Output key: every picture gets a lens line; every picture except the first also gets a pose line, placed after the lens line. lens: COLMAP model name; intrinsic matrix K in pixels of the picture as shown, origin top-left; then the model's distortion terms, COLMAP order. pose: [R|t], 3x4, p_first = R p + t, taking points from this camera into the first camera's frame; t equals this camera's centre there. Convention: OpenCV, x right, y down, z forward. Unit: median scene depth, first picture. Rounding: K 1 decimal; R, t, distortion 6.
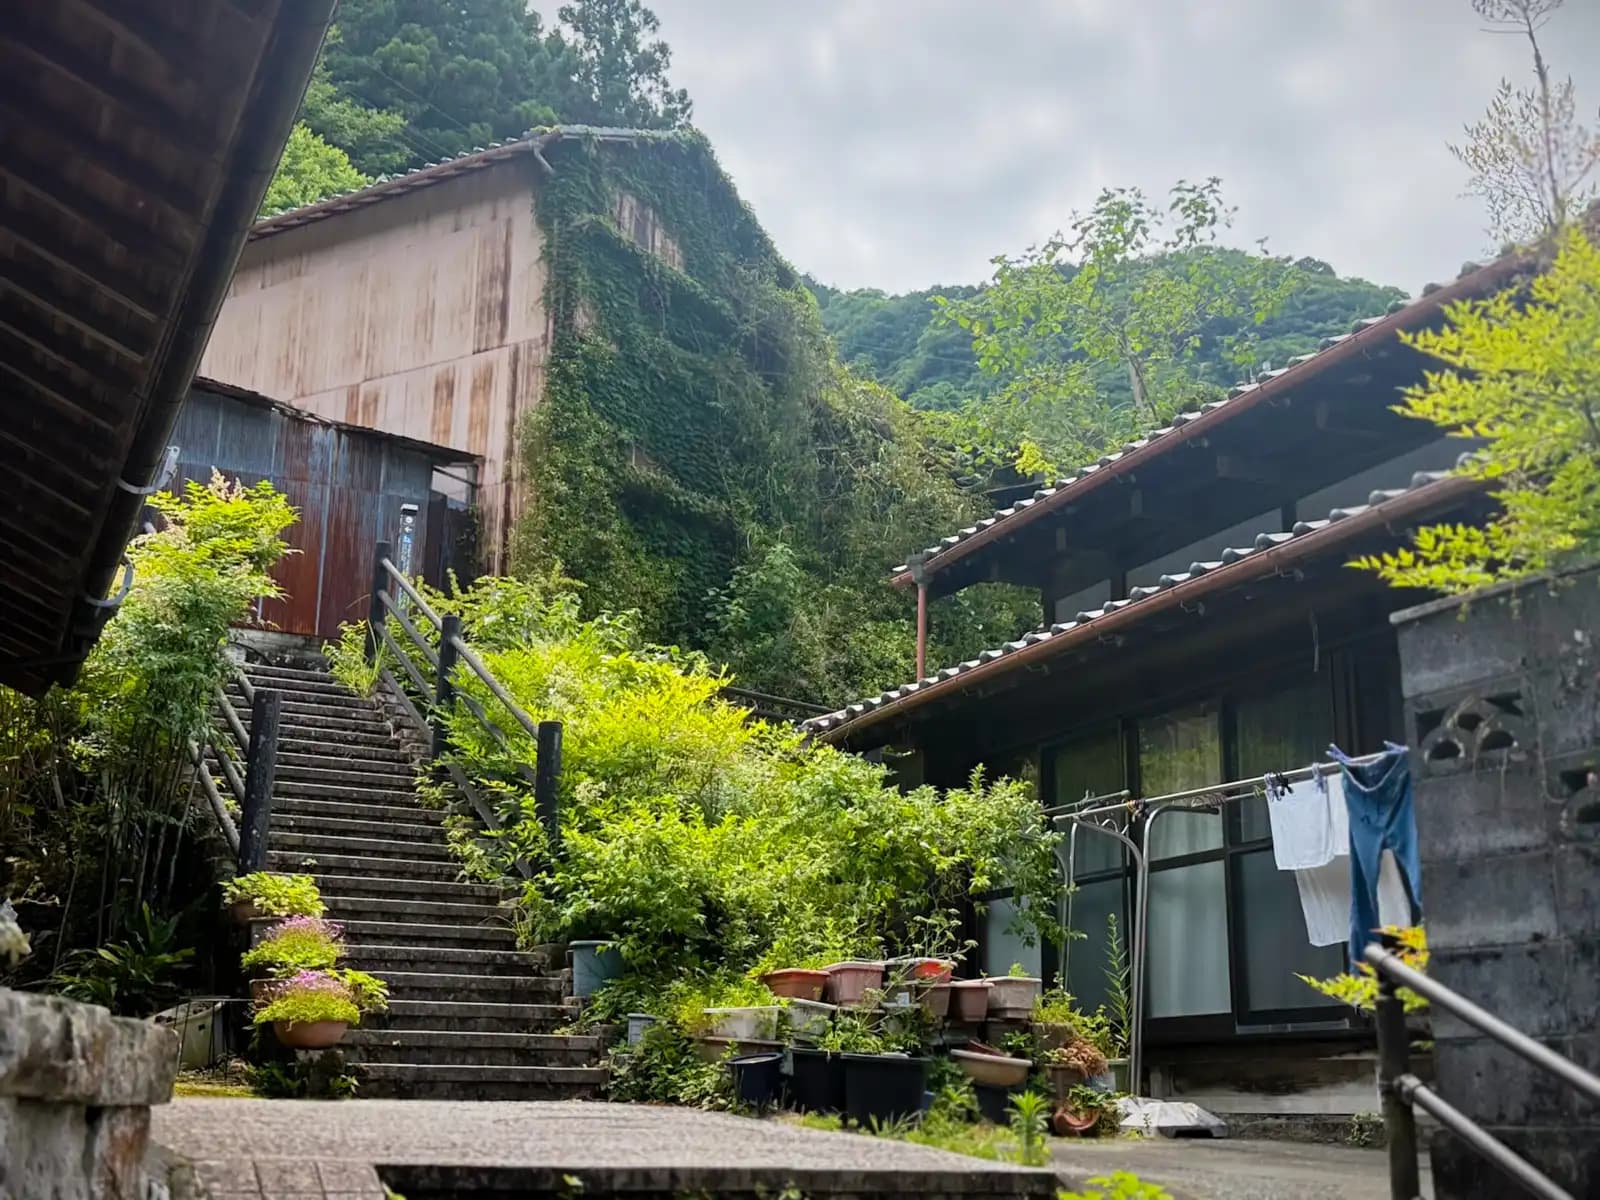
lens RADIAL K [[1883.3, 0, 795.9], [0, 1883.3, 609.3], [0, 0, 1]] dist [0.183462, -0.399727]
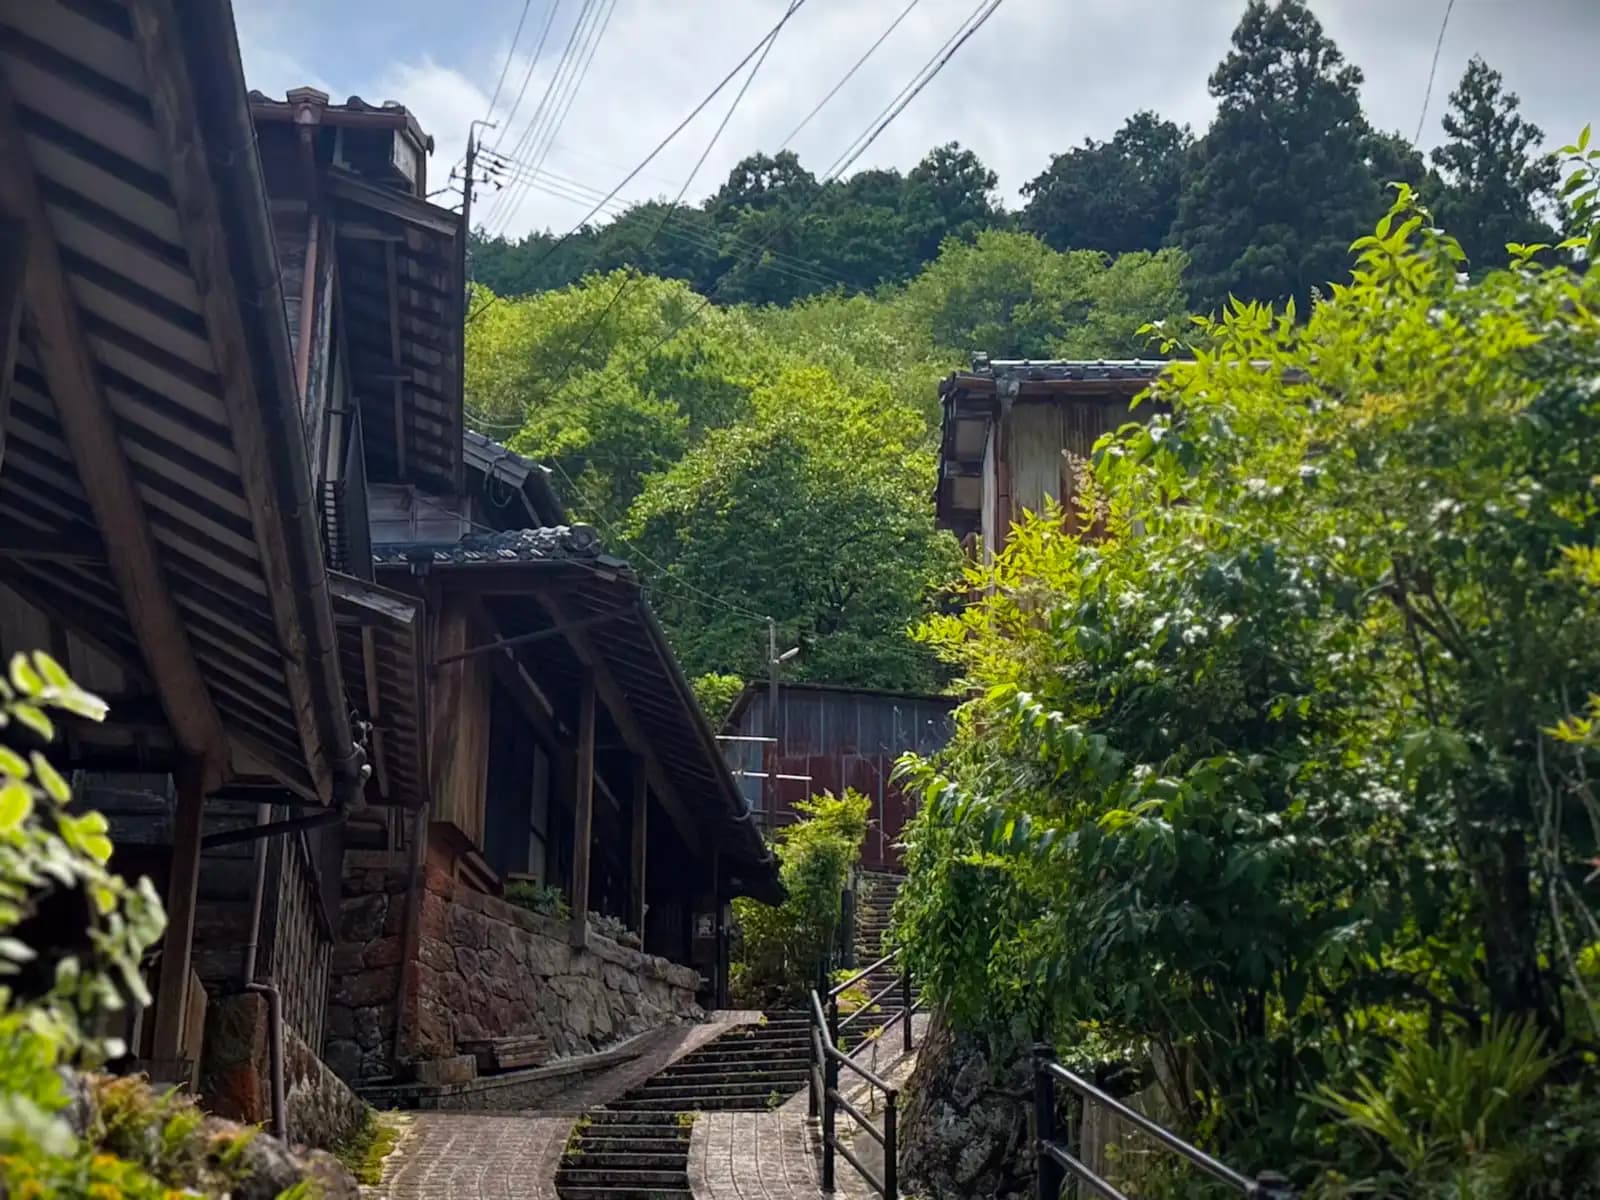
lens RADIAL K [[2237.9, 0, 794.9], [0, 2237.9, 625.4], [0, 0, 1]] dist [0.079669, -0.012925]
pose [[0.863437, -0.181426, -0.470703, 0.089482], [0.141894, 0.982762, -0.118508, 0.003900], [0.484090, 0.035534, 0.874297, -0.123164]]
